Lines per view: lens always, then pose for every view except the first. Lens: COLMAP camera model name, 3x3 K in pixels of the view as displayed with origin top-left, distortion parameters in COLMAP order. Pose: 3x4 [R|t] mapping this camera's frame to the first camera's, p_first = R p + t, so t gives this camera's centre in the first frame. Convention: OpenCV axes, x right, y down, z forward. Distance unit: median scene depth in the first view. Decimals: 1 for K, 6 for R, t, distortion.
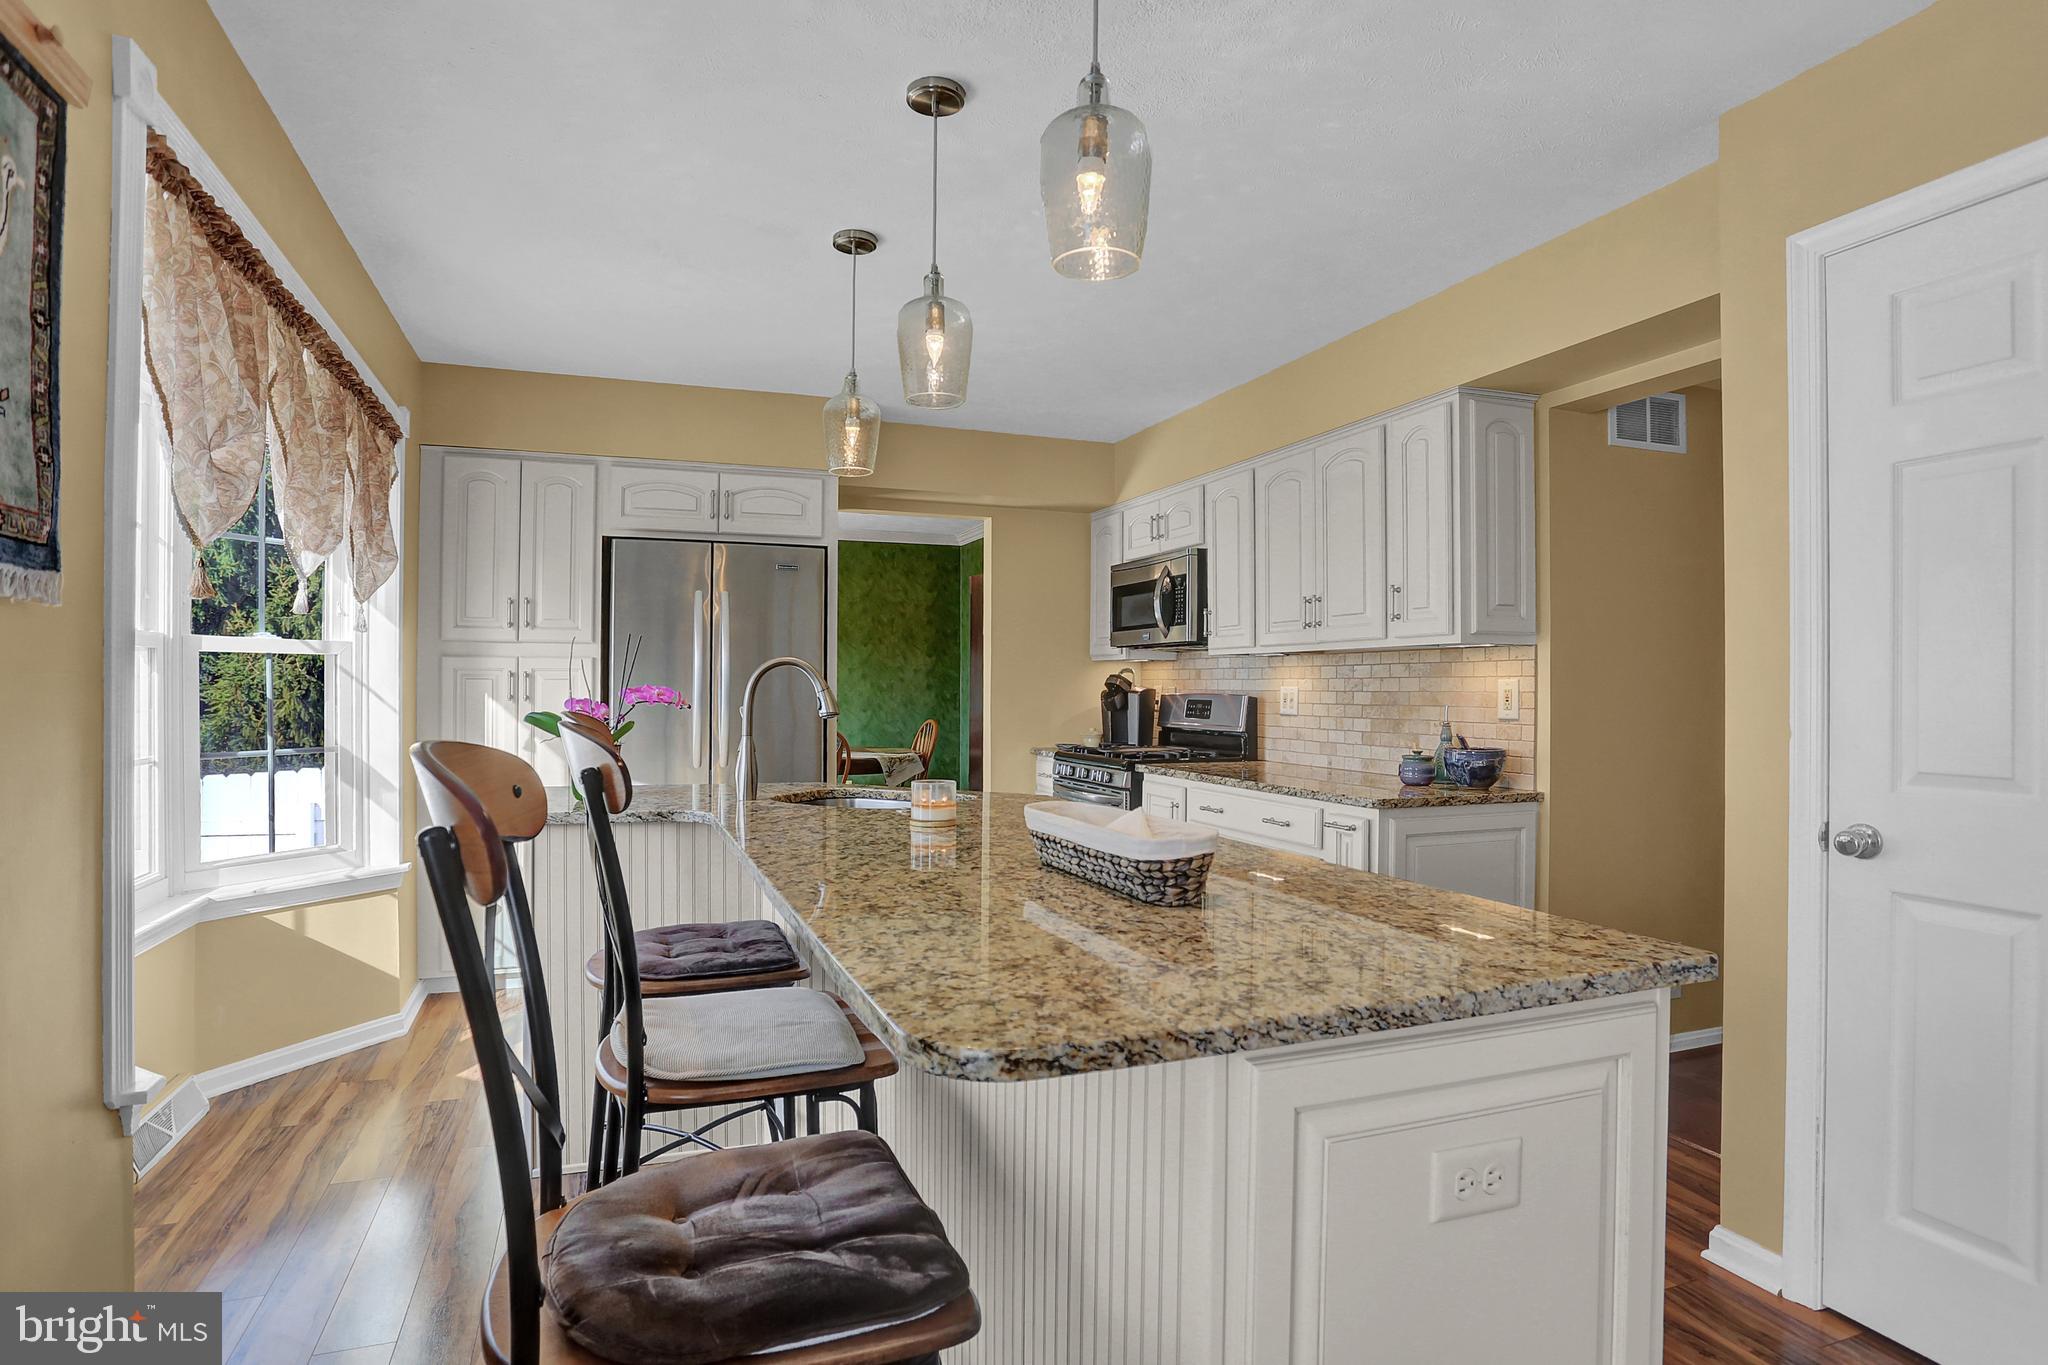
lens RADIAL K [[1058.5, 0, 981.7], [0, 1058.5, 667.7], [0, 0, 1]] dist [-0.077981, 0.037240]
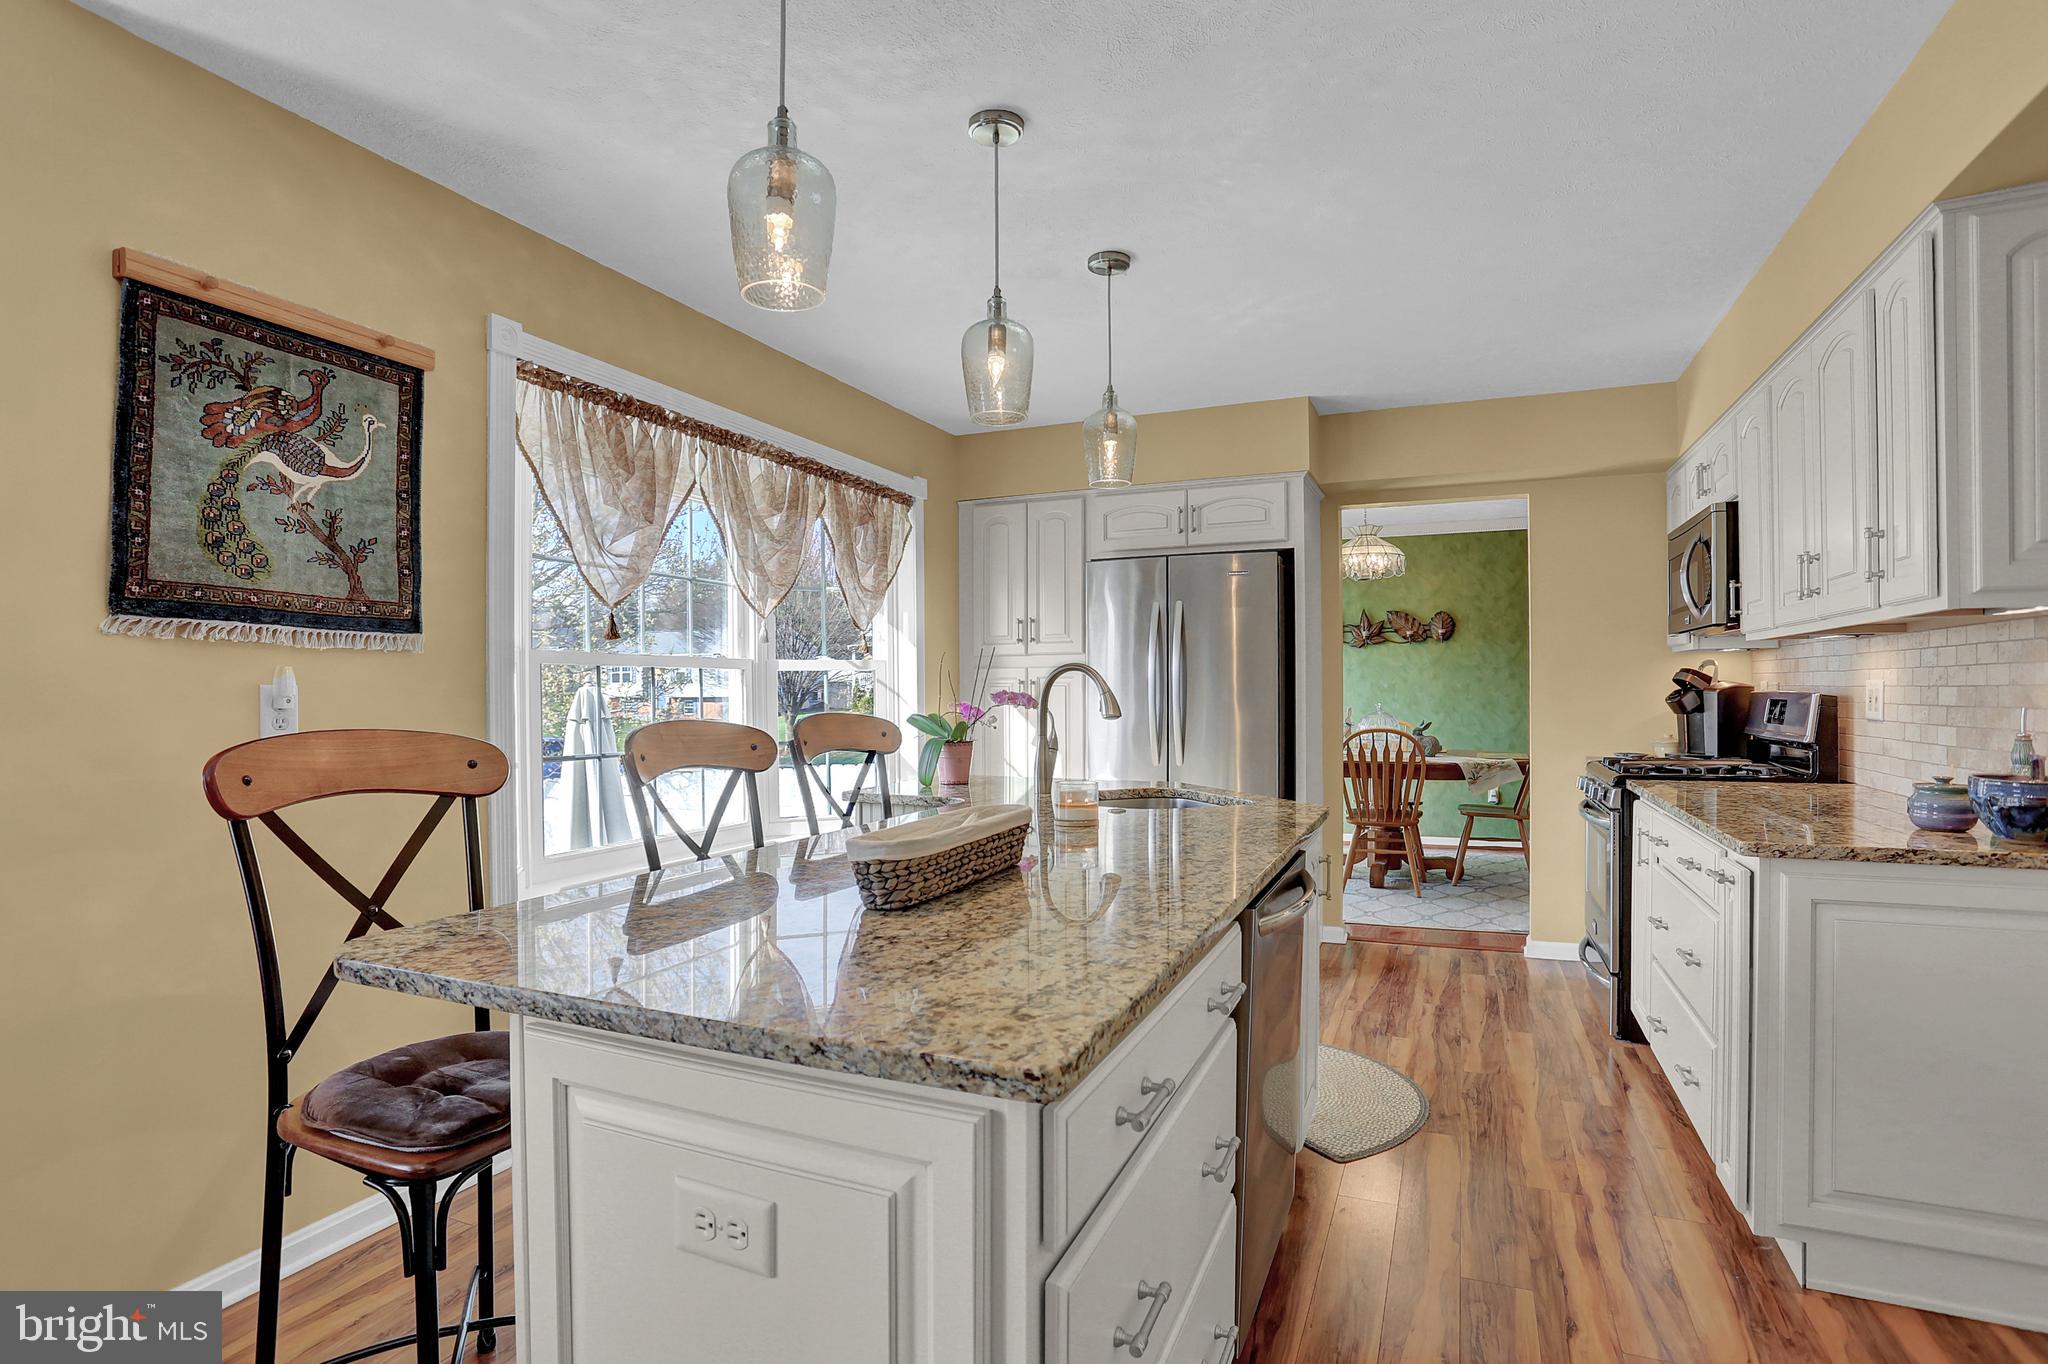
lens RADIAL K [[1009.1, 0, 1024.0], [0, 1009.1, 682.0], [0, 0, 1]] dist [-0.067835, 0.031113]
pose [[0.733247, -0.017292, -0.679742, 0.405020], [0.024679, 0.999695, 0.001190, 0.005707], [0.679514, -0.017648, 0.733450, 0.171885]]
